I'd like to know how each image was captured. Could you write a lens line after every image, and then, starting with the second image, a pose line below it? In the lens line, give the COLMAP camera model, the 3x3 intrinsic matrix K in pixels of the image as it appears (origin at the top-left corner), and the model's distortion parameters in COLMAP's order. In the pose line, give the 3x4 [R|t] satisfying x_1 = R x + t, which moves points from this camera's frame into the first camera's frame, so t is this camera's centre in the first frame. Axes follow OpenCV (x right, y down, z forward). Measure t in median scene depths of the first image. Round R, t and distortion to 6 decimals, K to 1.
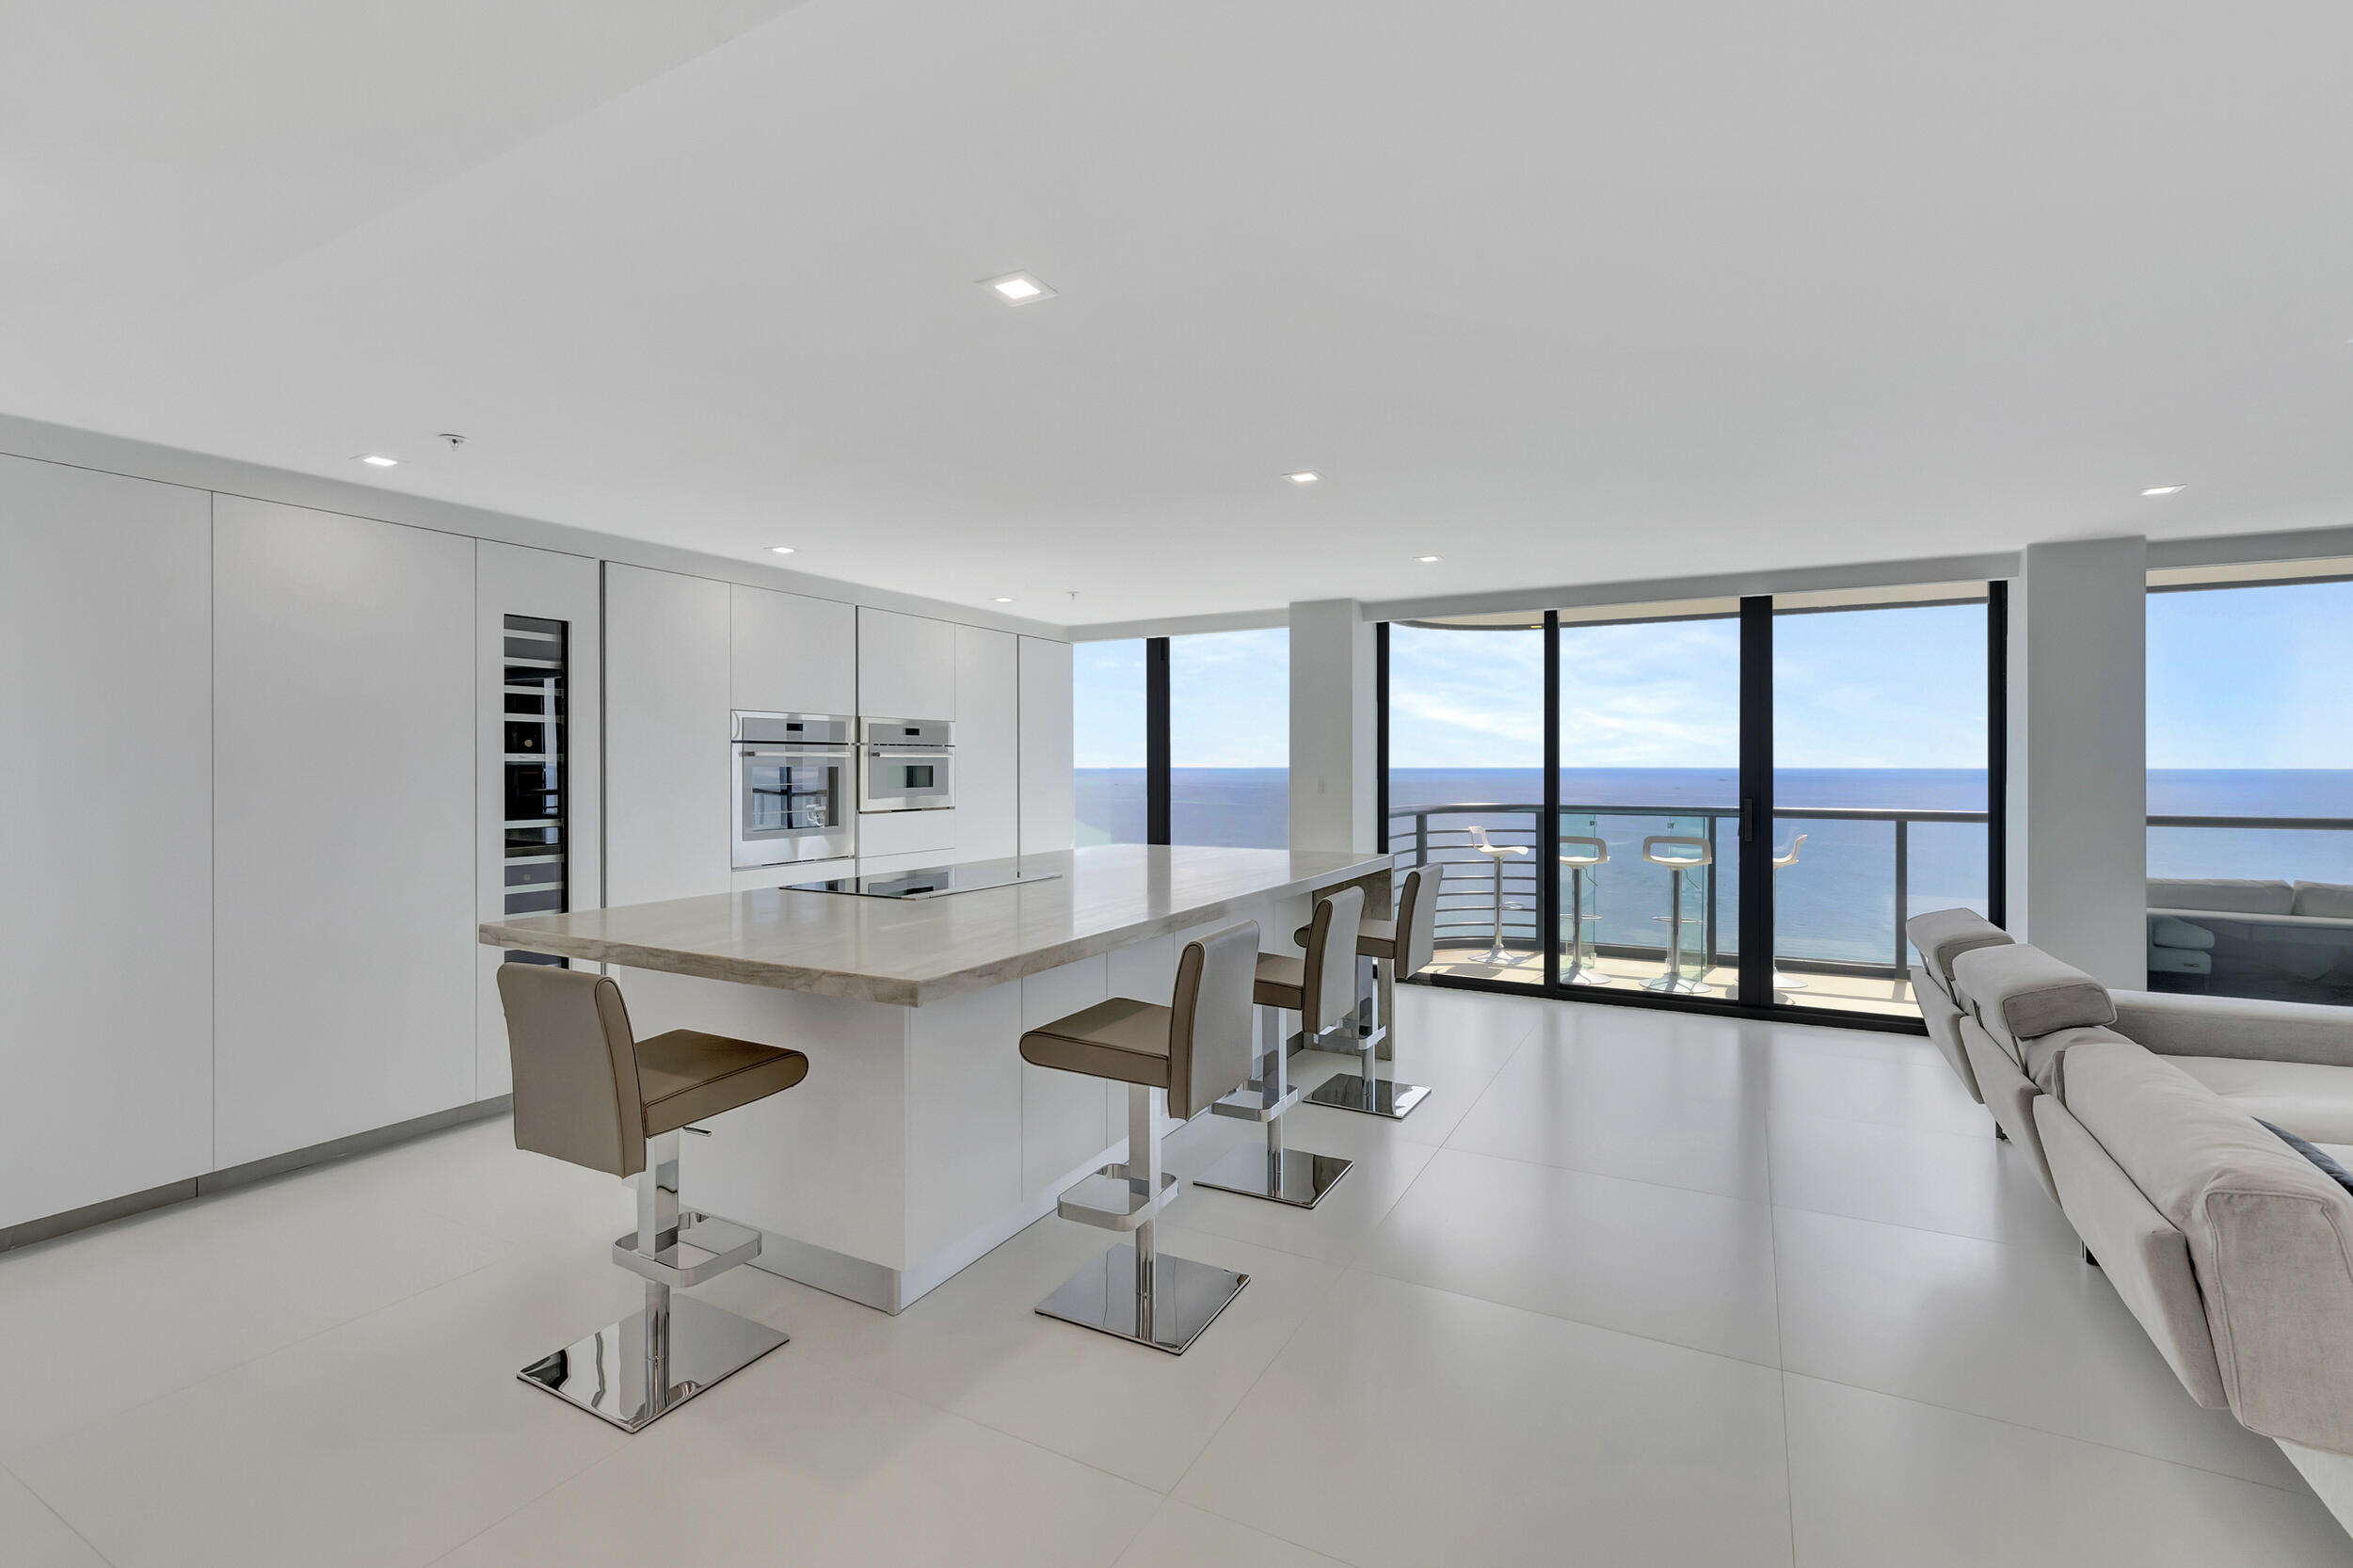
lens RADIAL K [[1037.3, 0, 1186.8], [0, 1037.3, 762.1], [0, 0, 1]] dist [-0.001895, -0.000336]
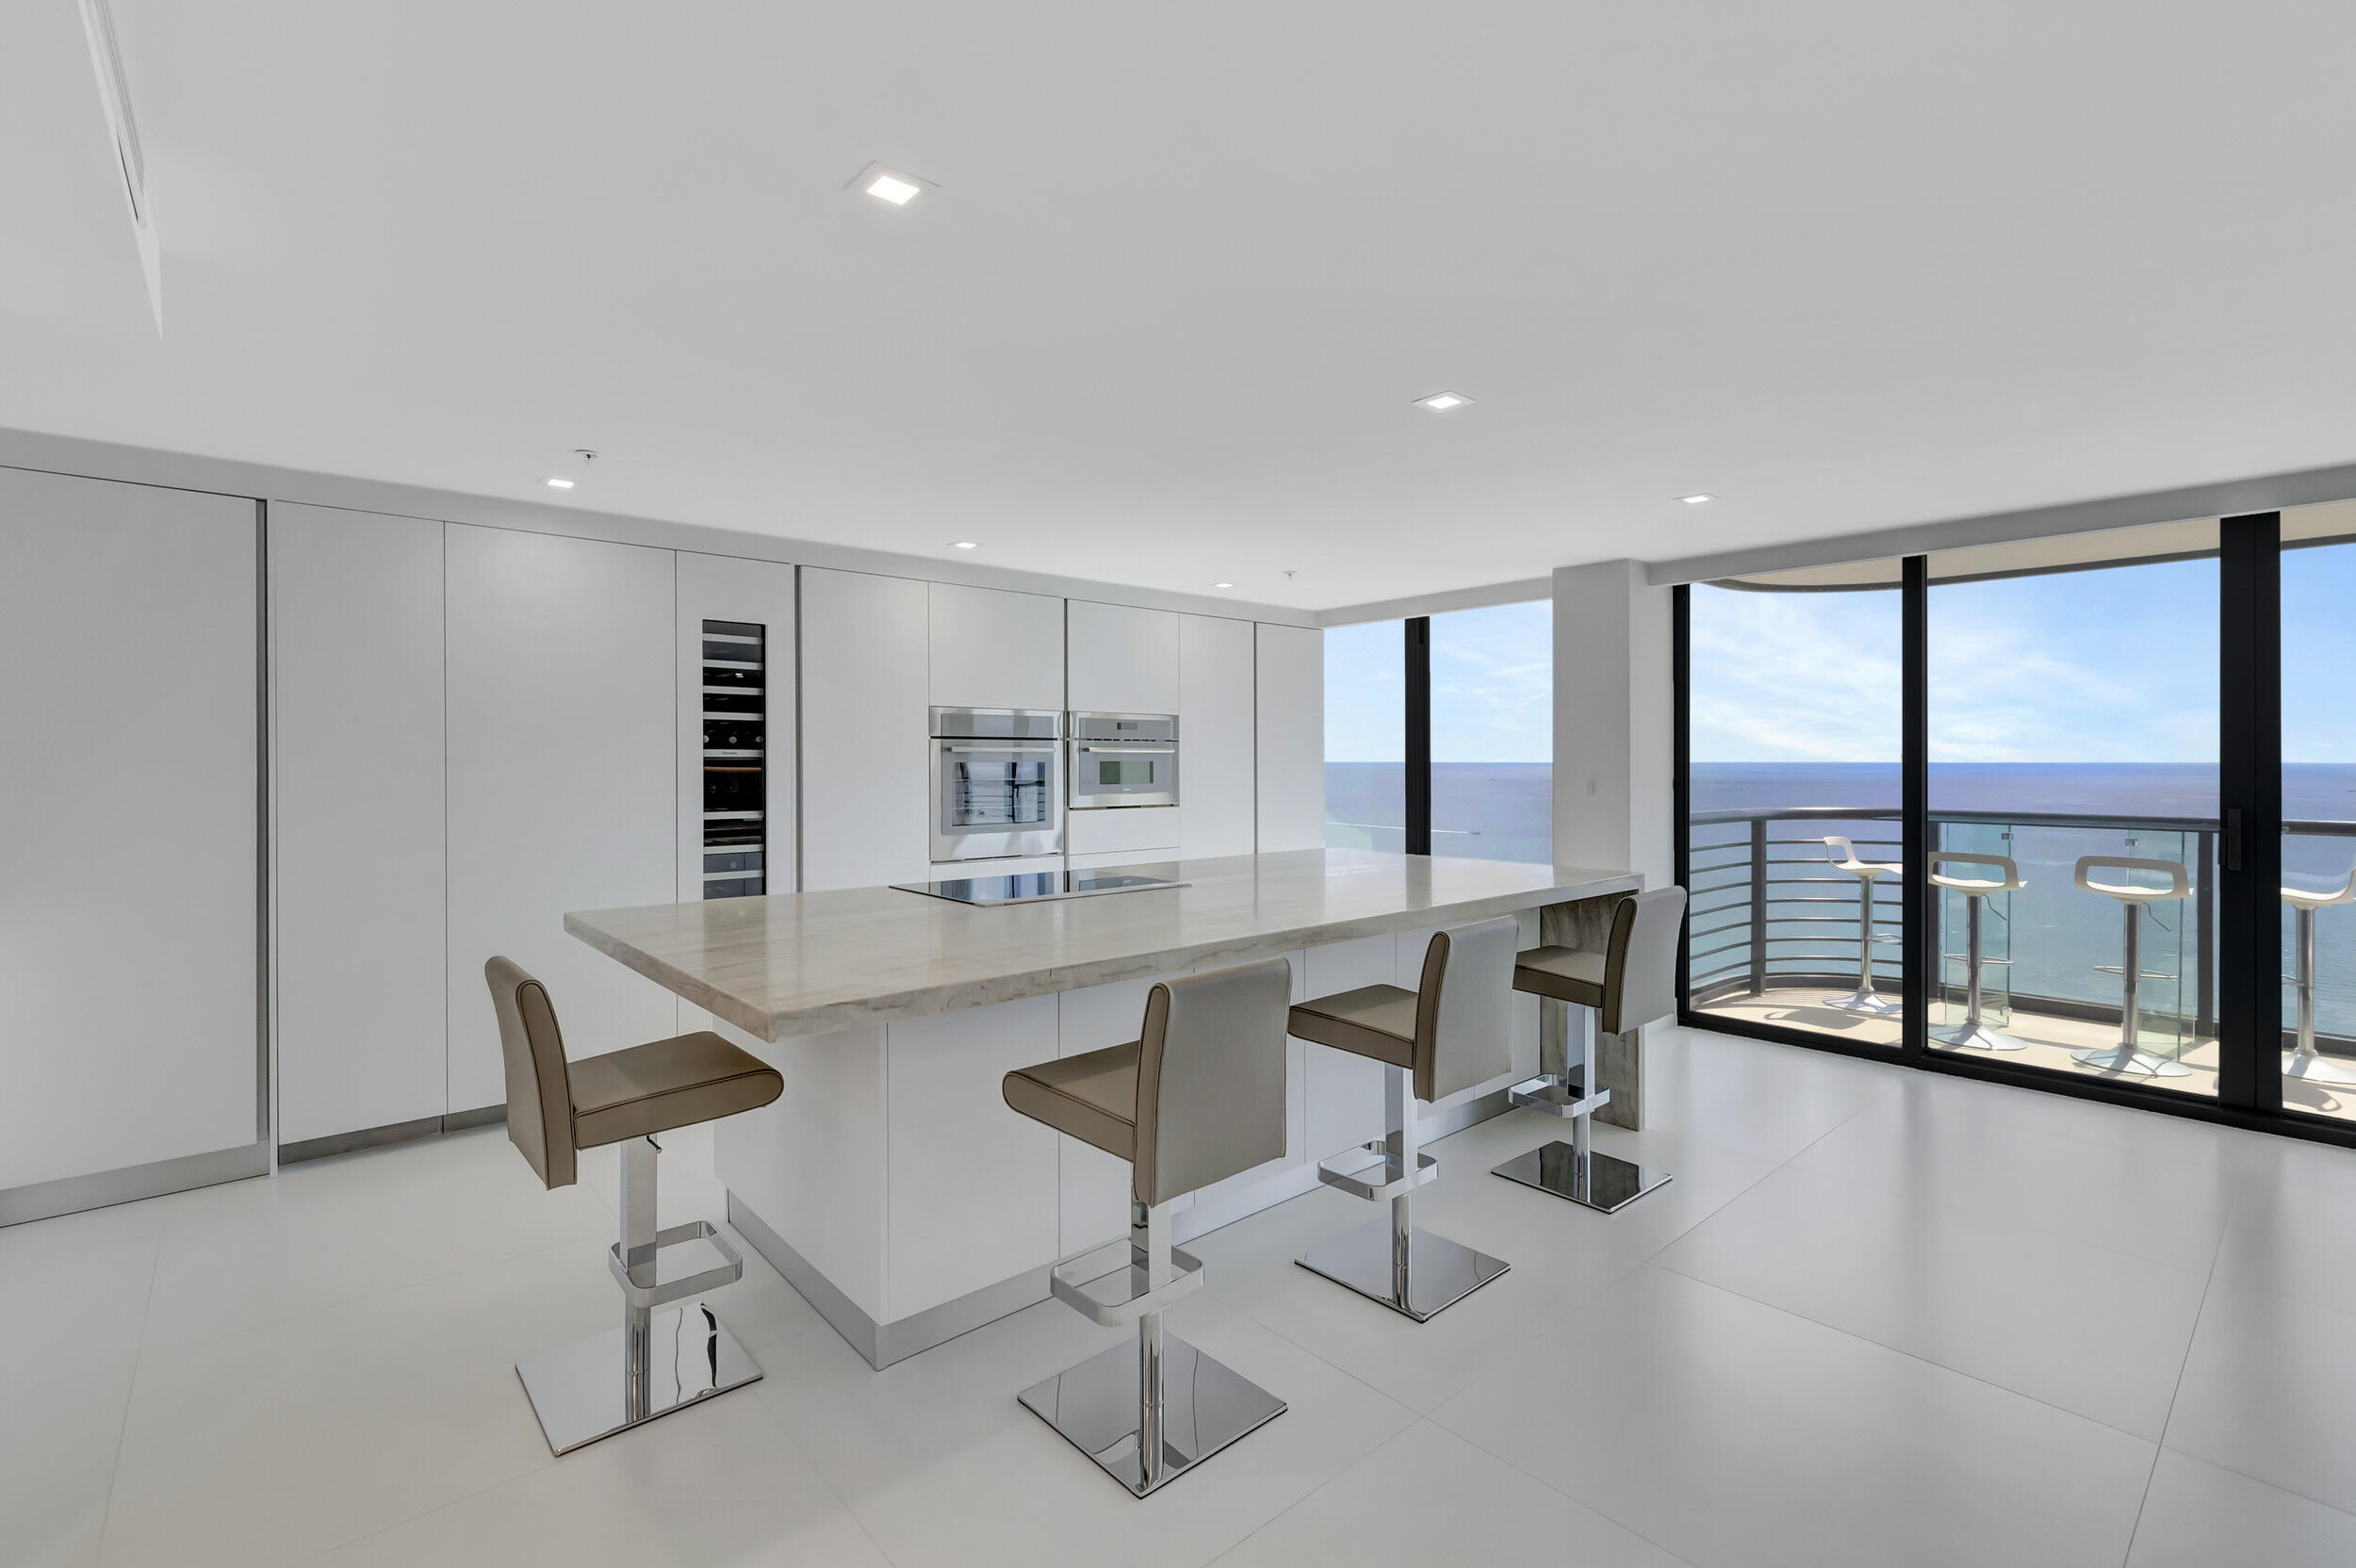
lens RADIAL K [[1038.5, 0, 1188.3], [0, 1038.5, 762.0], [0, 0, 1]] dist [-0.001895, -0.000336]
pose [[0.938486, 0.000033, -0.345317, 0.122712], [0.001595, 0.999989, 0.004431, 0.000432], [0.345314, -0.004710, 0.938475, 0.107768]]
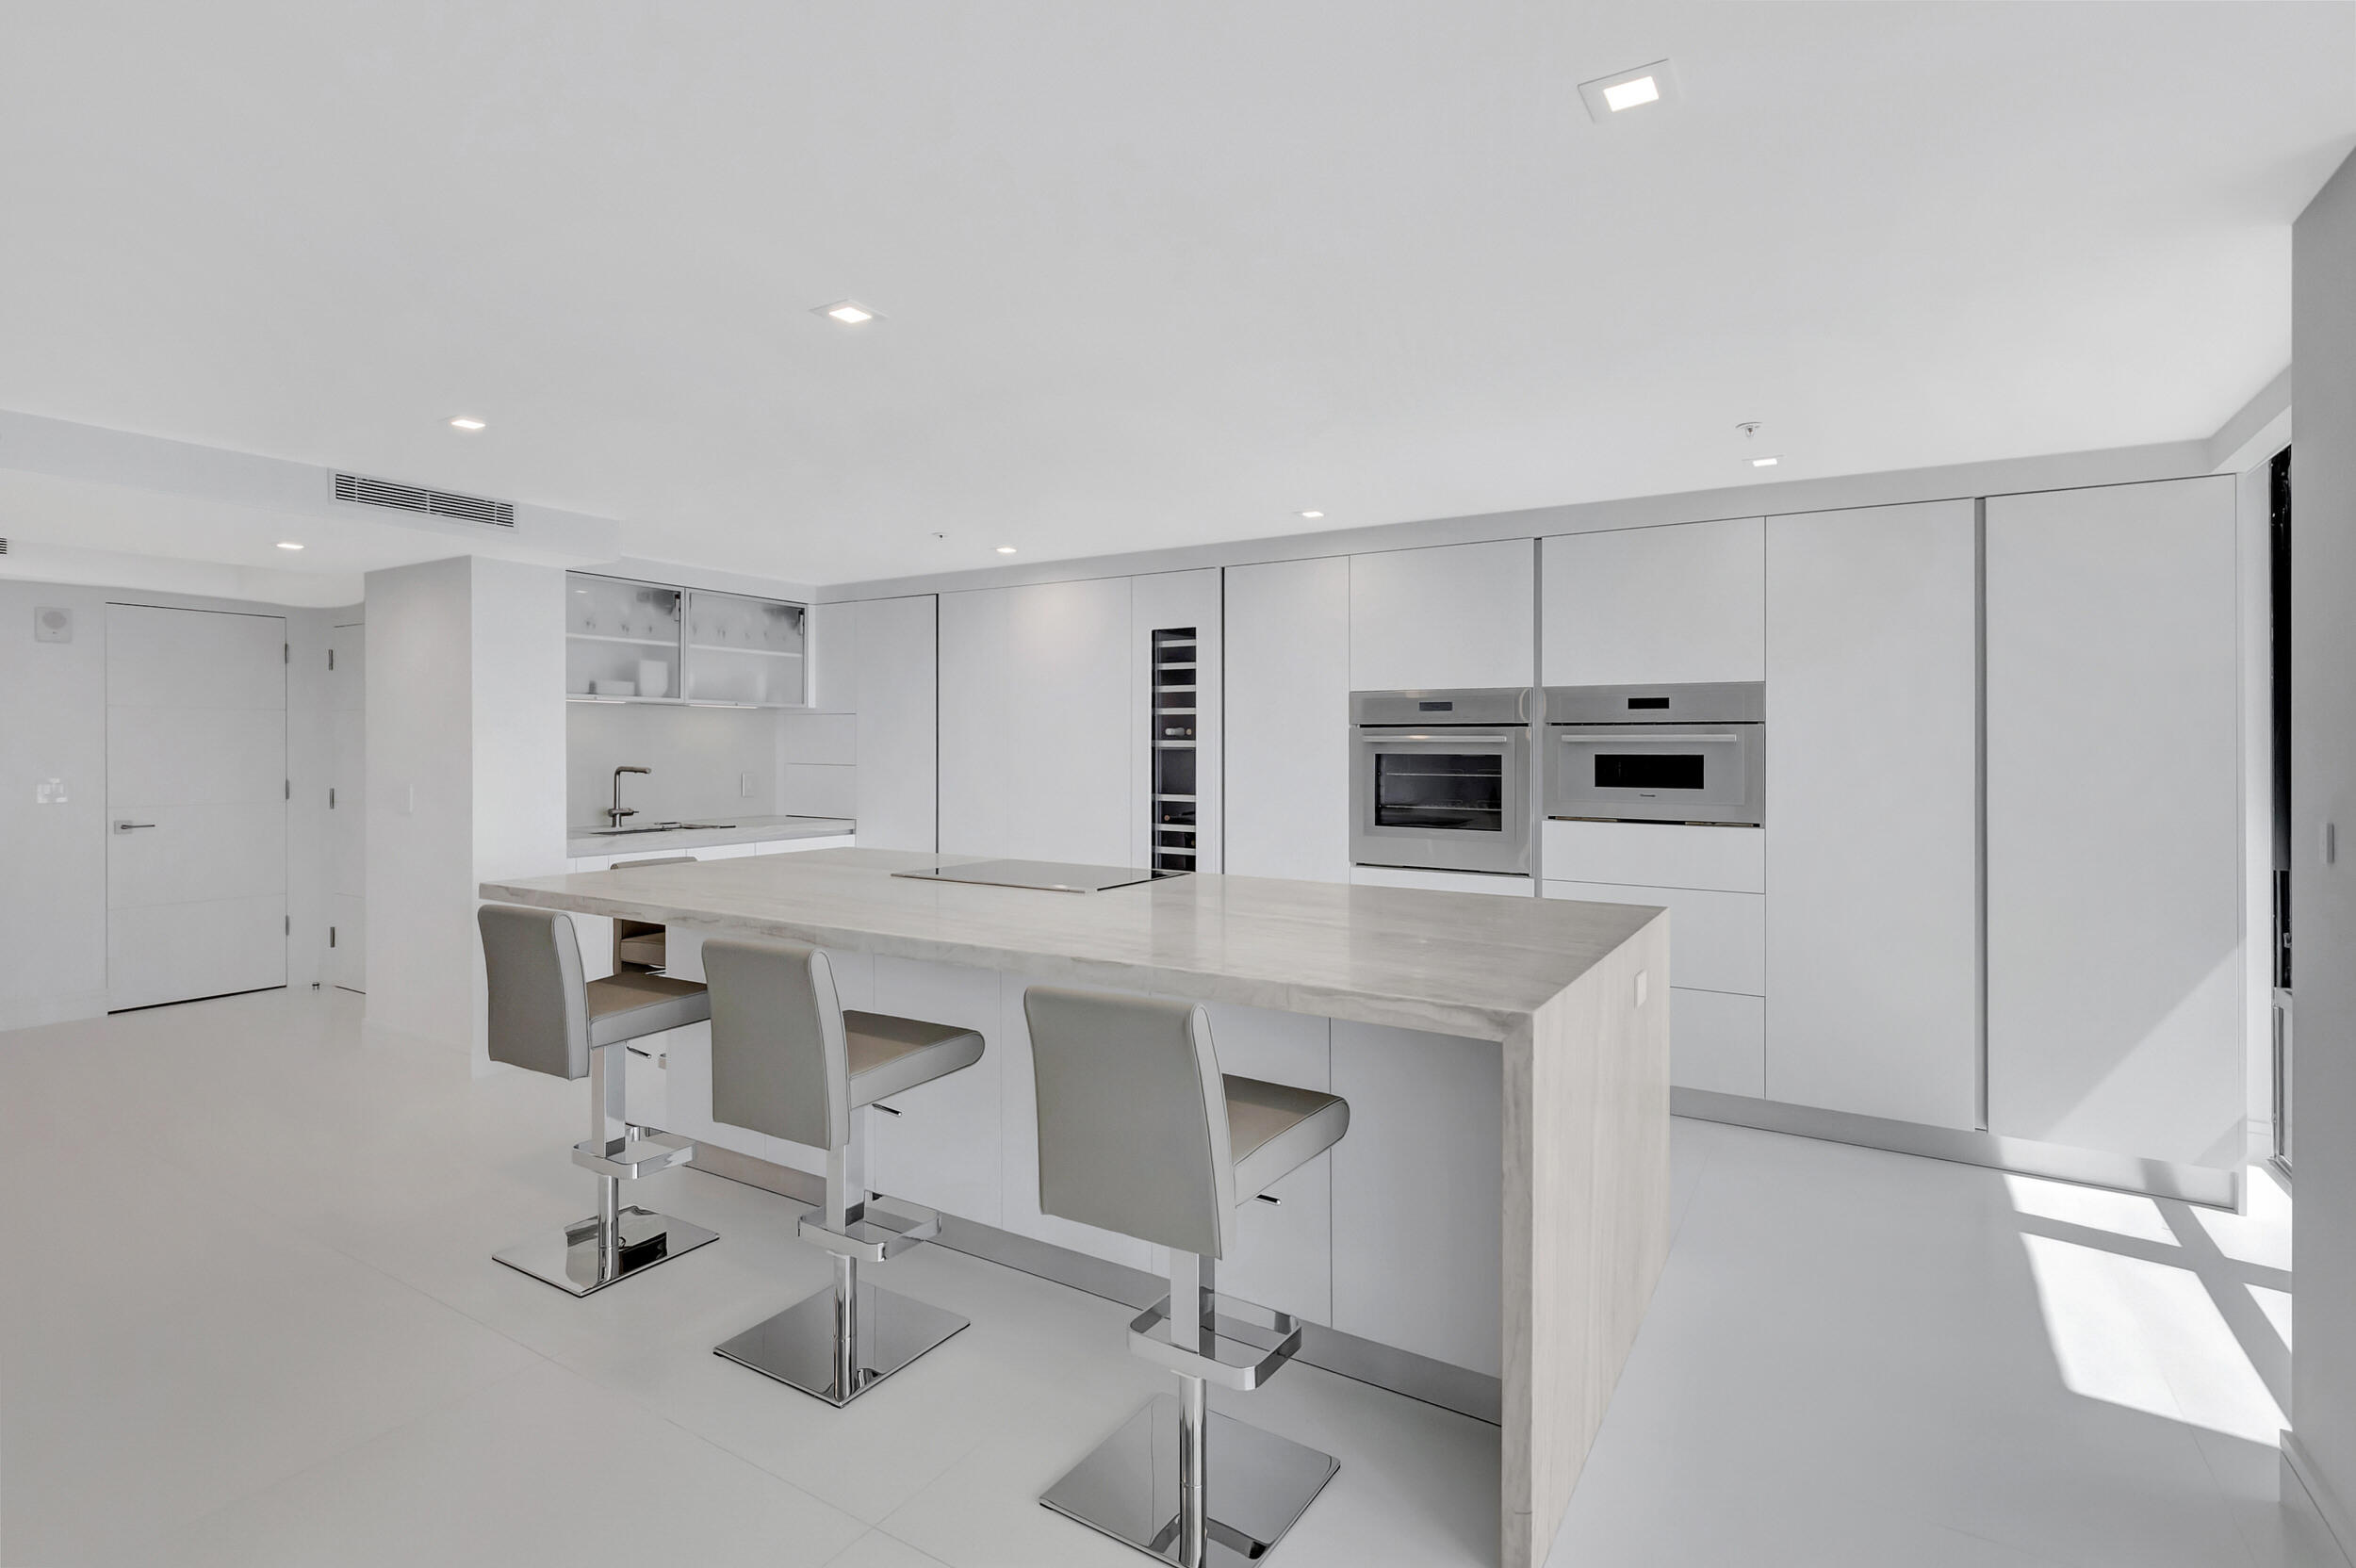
lens RADIAL K [[1114.5, 0, 1161.1], [0, 1114.5, 758.3], [0, 0, 1]] dist [-0.012308, 0.000247]
pose [[-0.067893, 0.007771, -0.997662, 0.461577], [-0.004385, 0.999958, 0.008088, 0.001537], [0.997683, 0.004924, -0.067856, 0.731694]]
